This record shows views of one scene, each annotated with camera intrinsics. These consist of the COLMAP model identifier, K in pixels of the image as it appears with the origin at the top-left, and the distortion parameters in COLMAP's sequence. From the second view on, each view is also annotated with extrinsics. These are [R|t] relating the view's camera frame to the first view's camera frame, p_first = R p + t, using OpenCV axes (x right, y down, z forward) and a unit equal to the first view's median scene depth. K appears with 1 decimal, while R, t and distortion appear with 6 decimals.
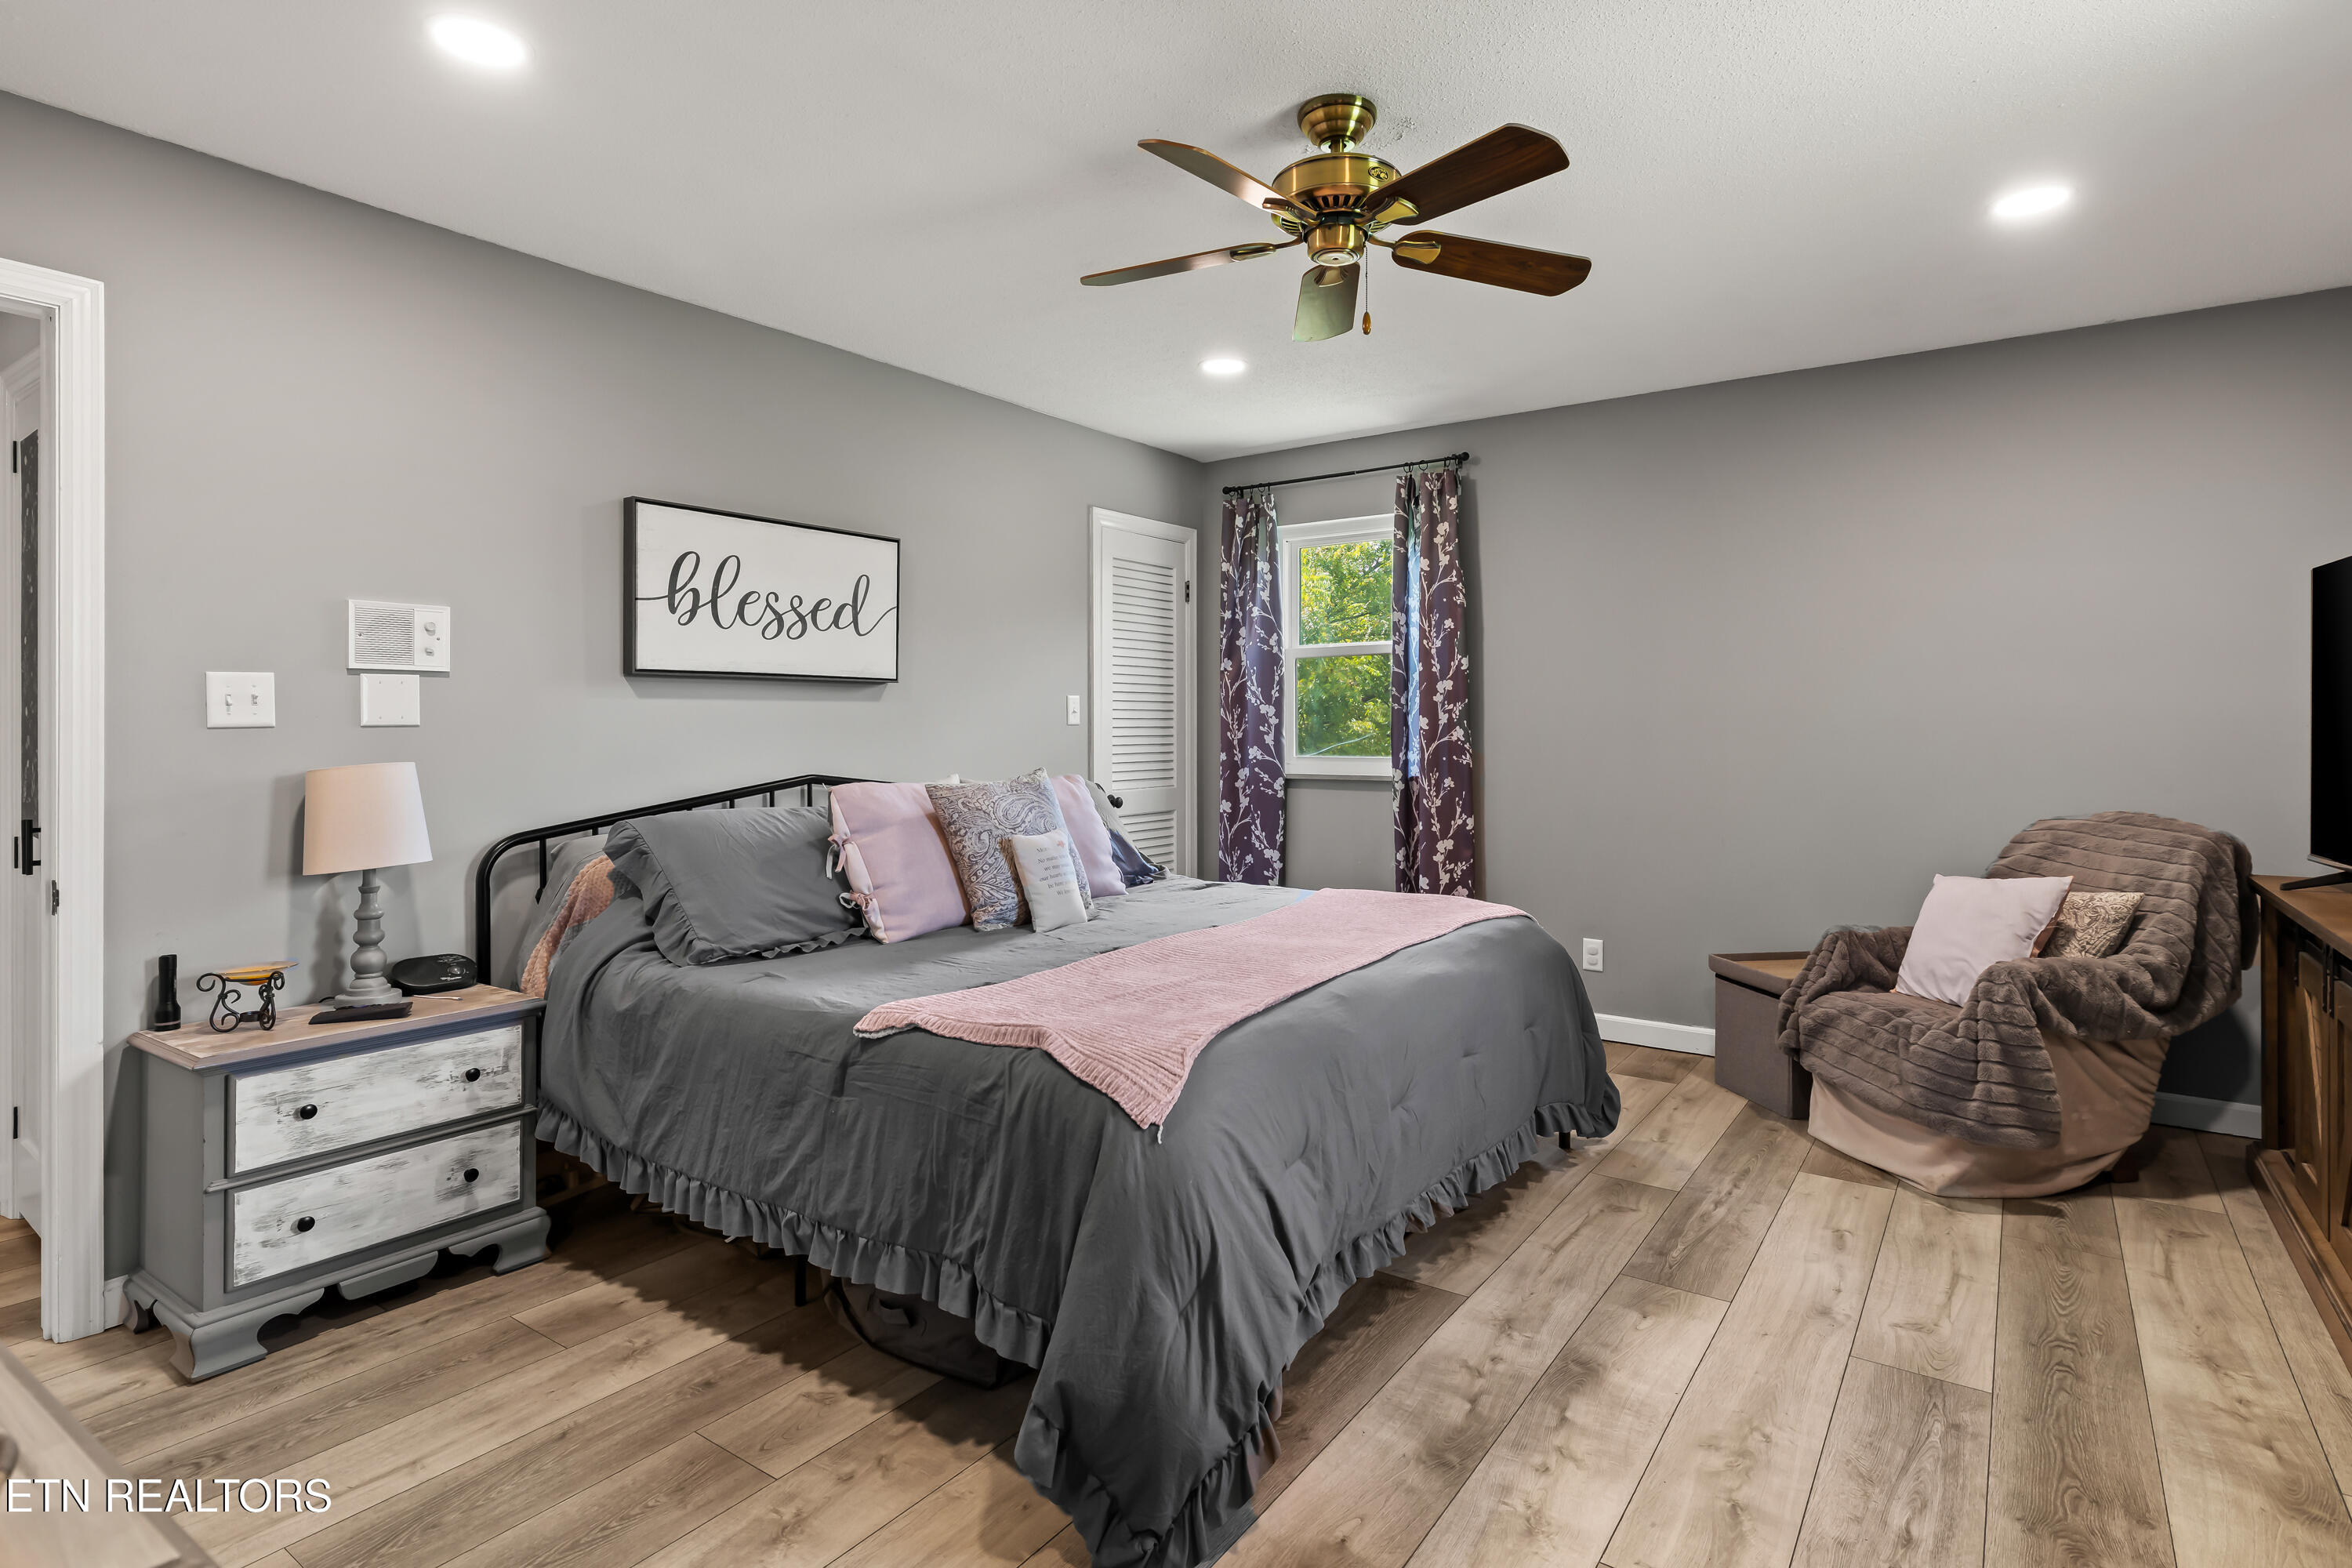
lens RADIAL K [[1190.9, 0, 1191.3], [0, 1190.9, 725.3], [0, 0, 1]] dist [-0.000125, 0.000698]
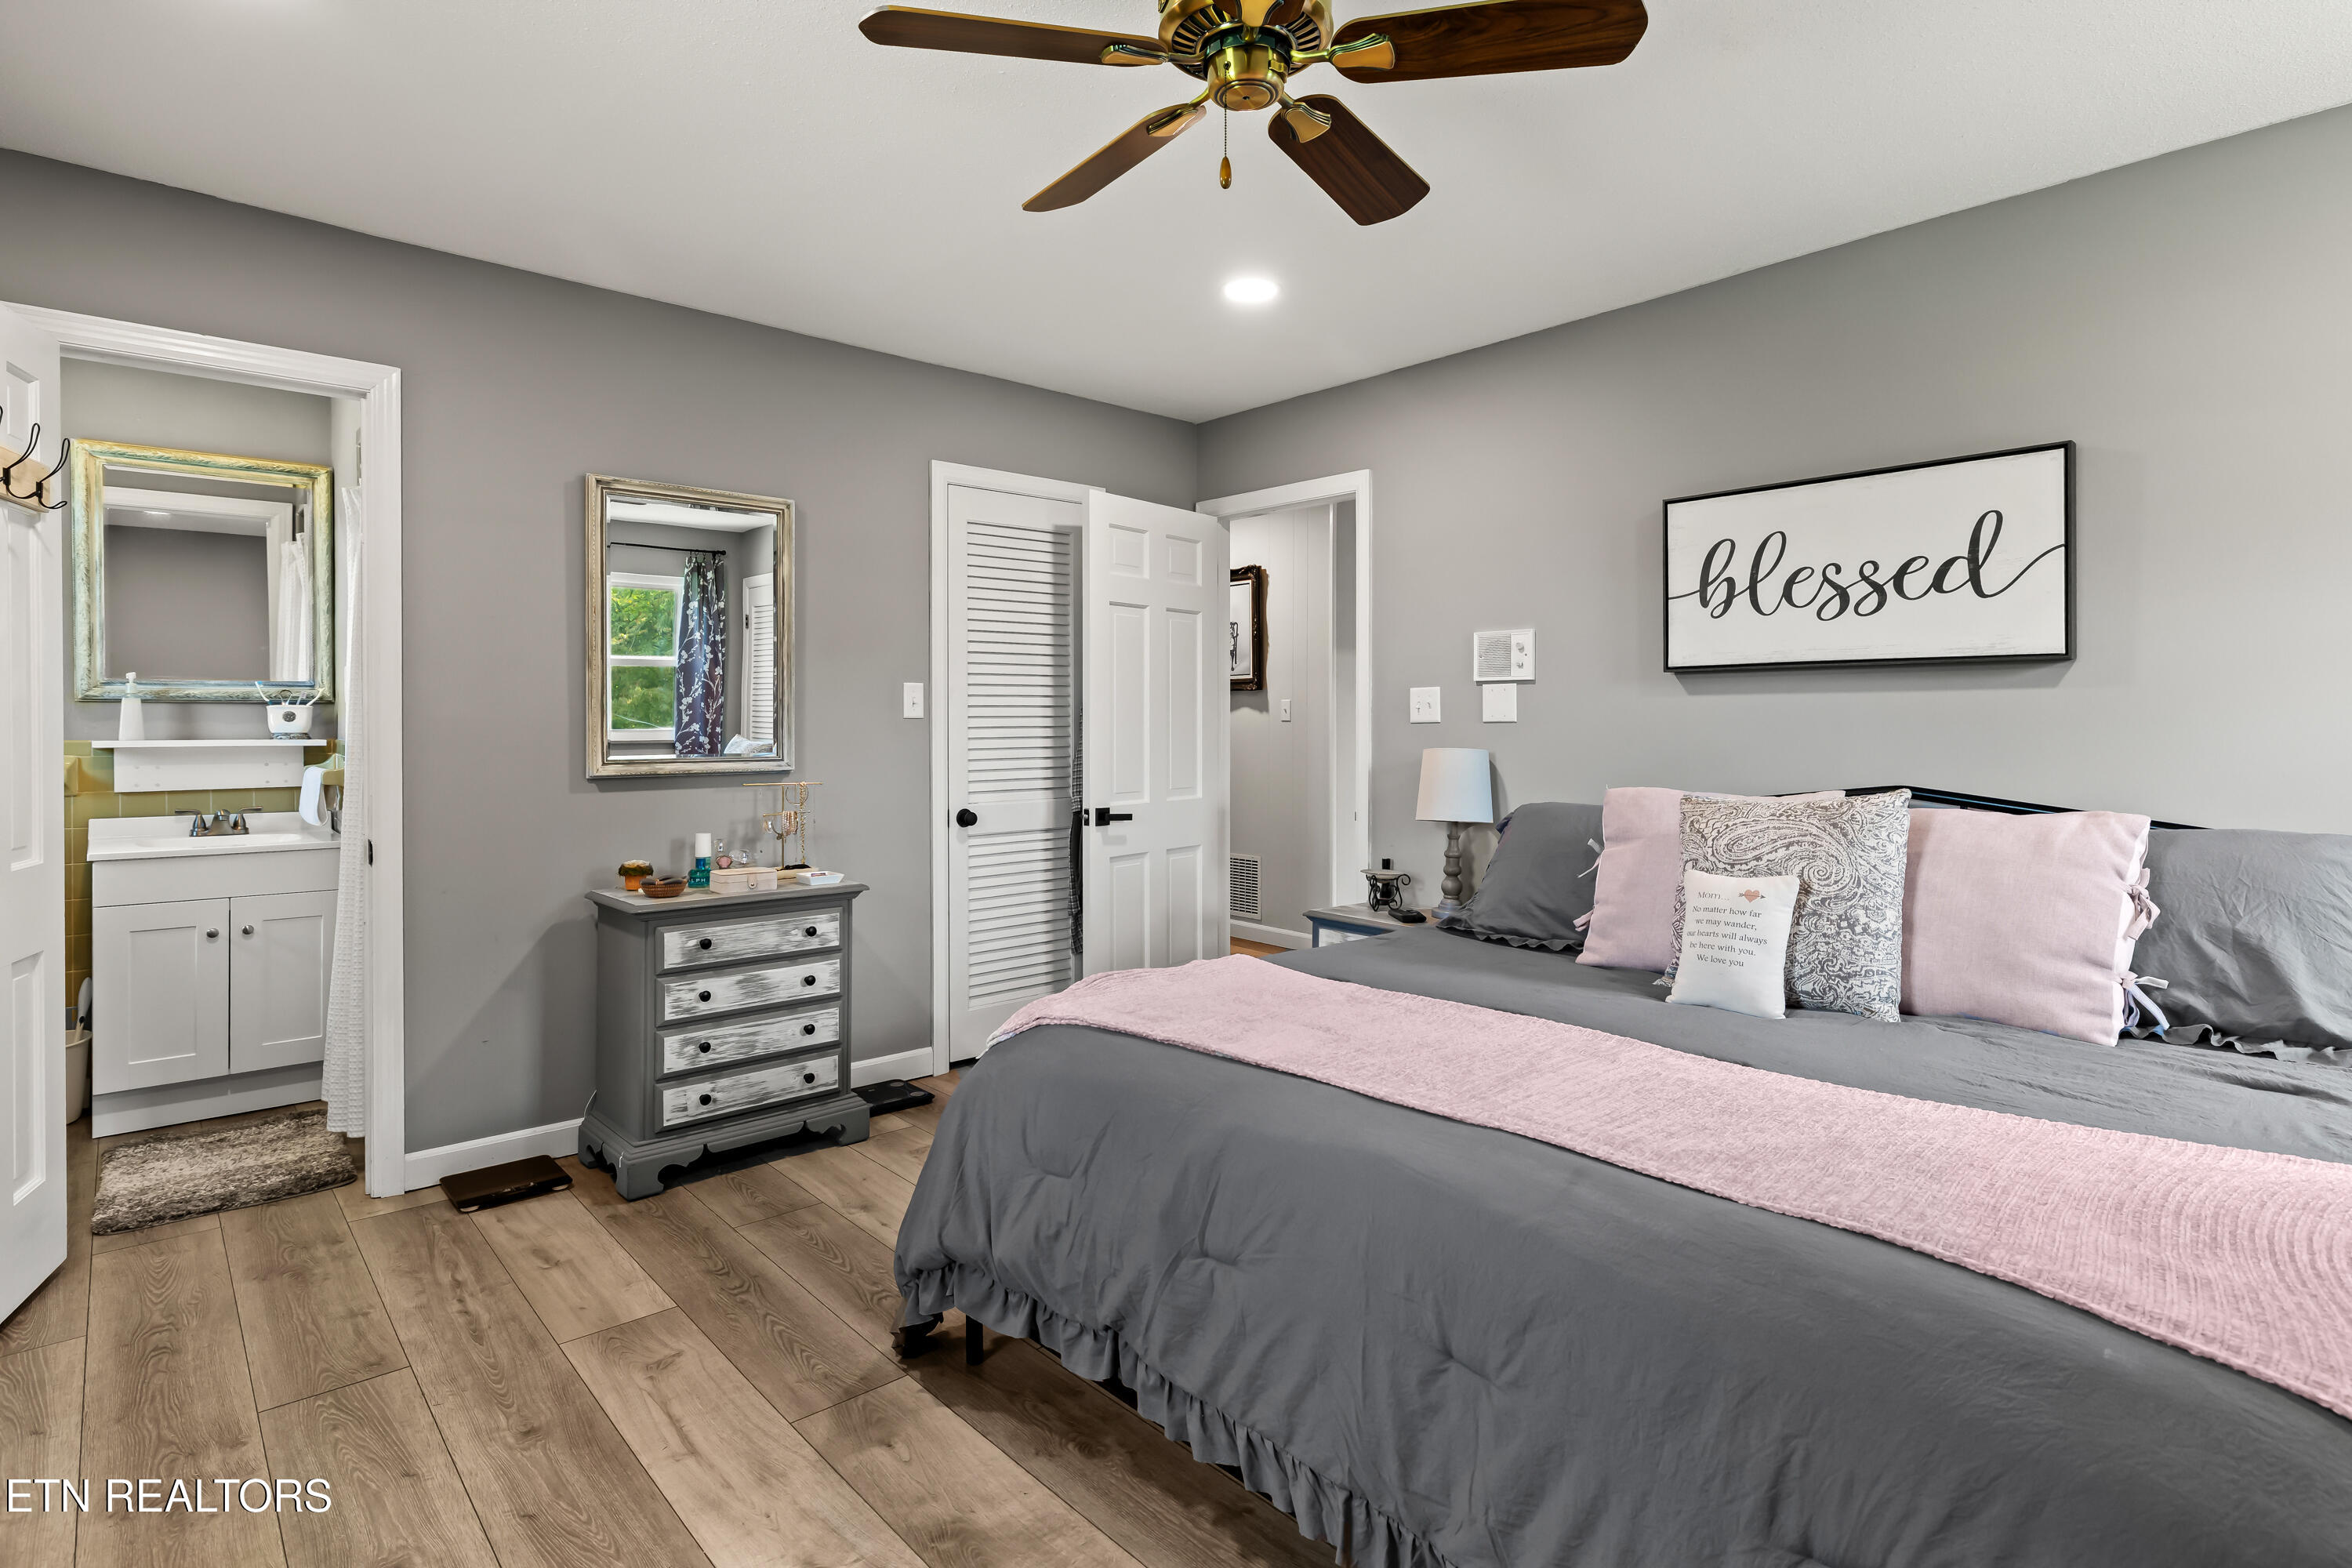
lens RADIAL K [[1190.9, 0, 1184.2], [0, 1190.9, 729.5], [0, 0, 1]] dist [-0.000125, 0.000698]
pose [[-0.222797, 0.014344, -0.974759, 0.590688], [0.005447, 0.999894, 0.013469, -0.009233], [0.974850, -0.002309, -0.222851, 0.772985]]
